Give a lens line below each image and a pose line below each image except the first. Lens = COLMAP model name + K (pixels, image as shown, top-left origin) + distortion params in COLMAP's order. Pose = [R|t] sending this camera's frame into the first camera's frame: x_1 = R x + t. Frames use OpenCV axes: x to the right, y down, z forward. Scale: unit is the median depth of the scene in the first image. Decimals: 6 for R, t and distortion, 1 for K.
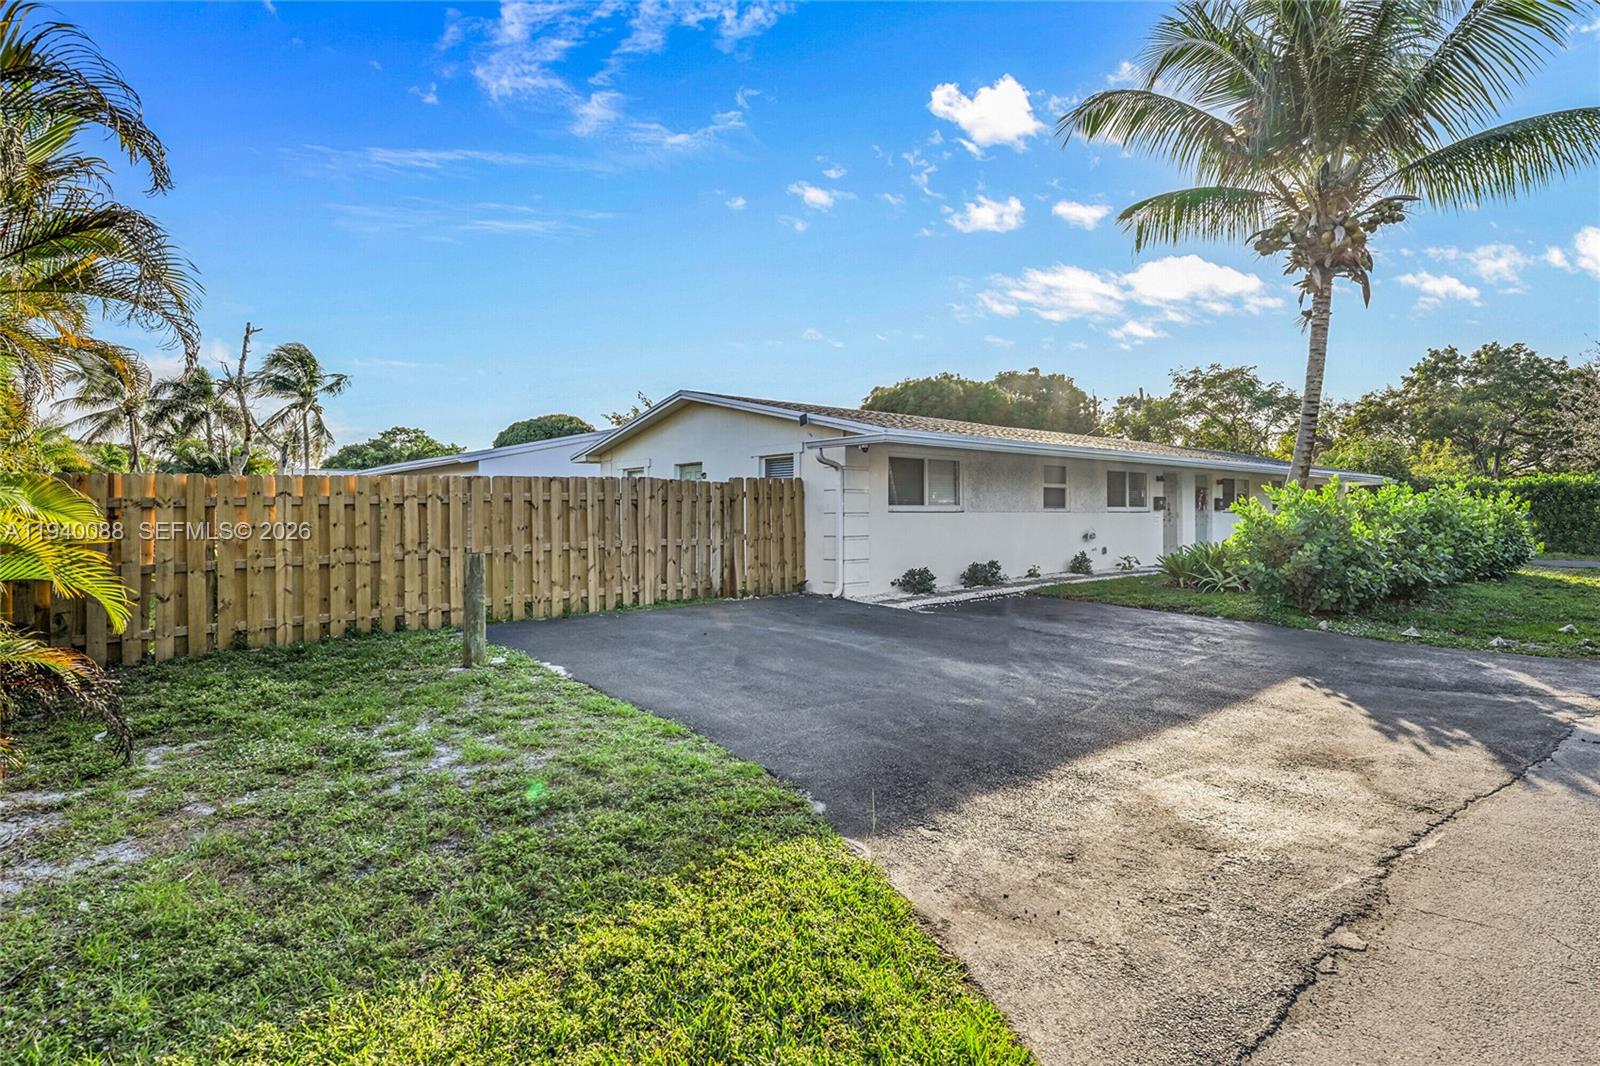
lens RADIAL K [[805.6, 0, 802.8], [0, 805.6, 517.9], [0, 0, 1]] dist [0.001594, 0.000021]
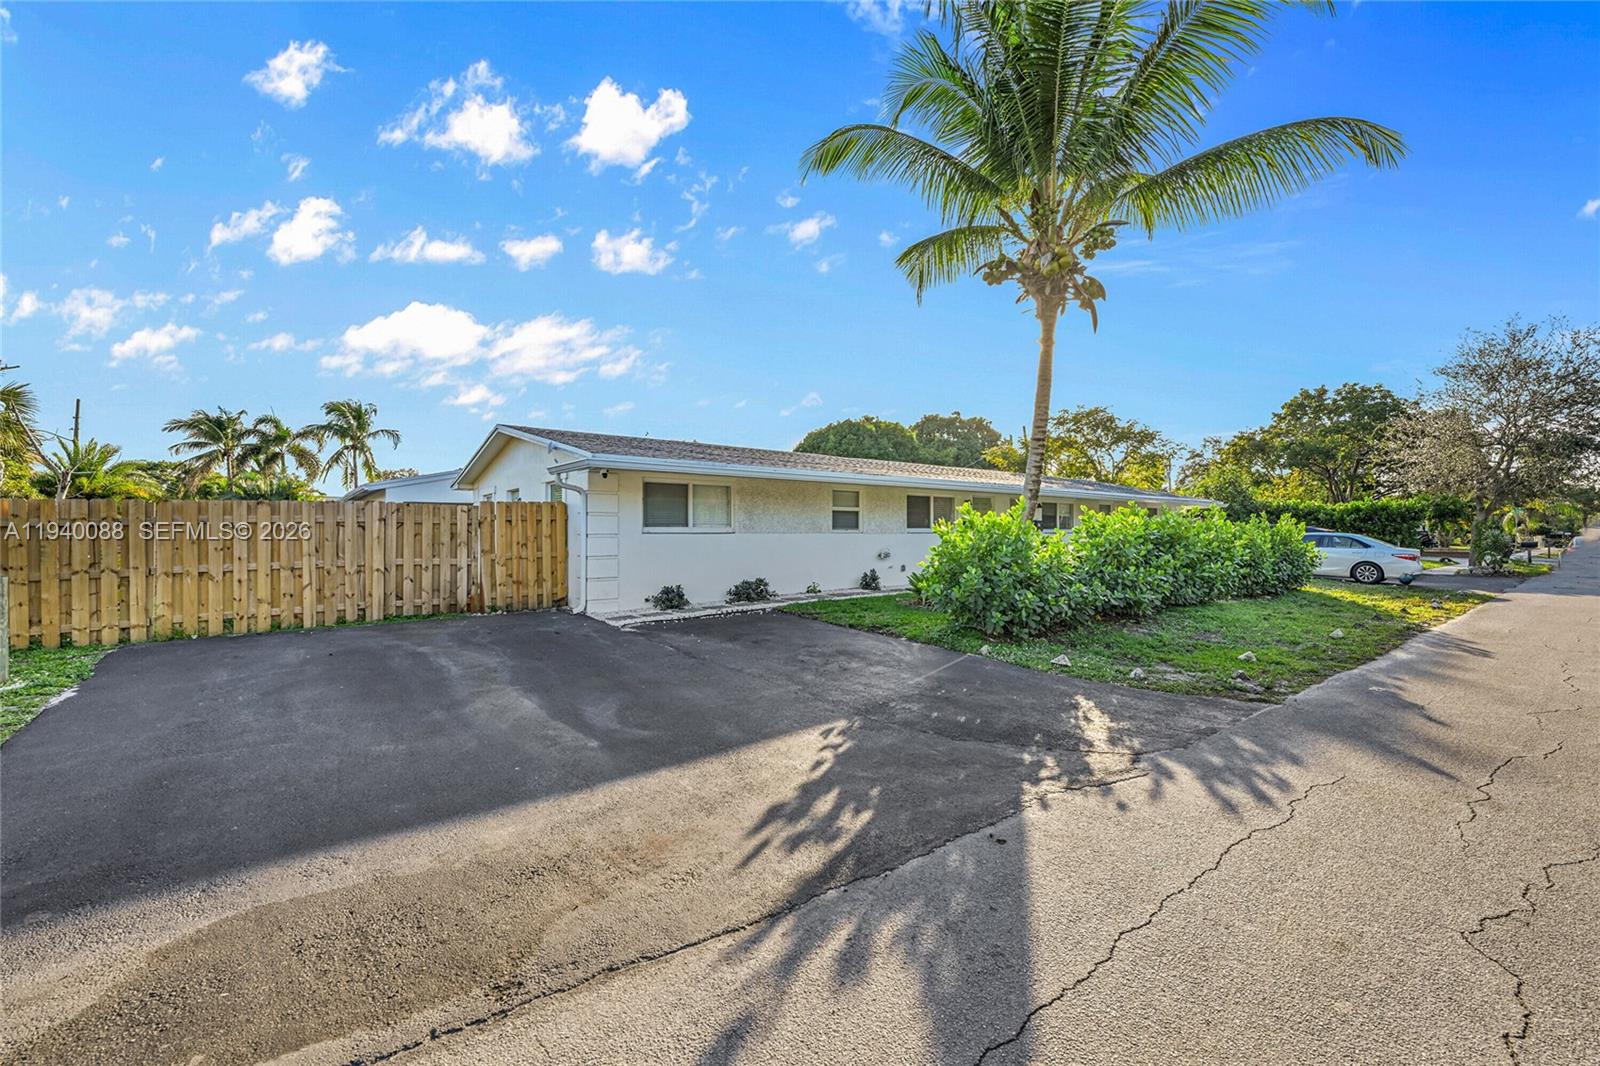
lens RADIAL K [[630.1, 0, 800.0], [0, 630.1, 533.0], [0, 0, 1]] dist [0.001128, 0.000172]
pose [[0.998005, 0.000123, -0.063131, 0.369020], [-0.000474, 0.999985, -0.005535, -0.003144], [0.063129, 0.005554, 0.997990, 0.174309]]
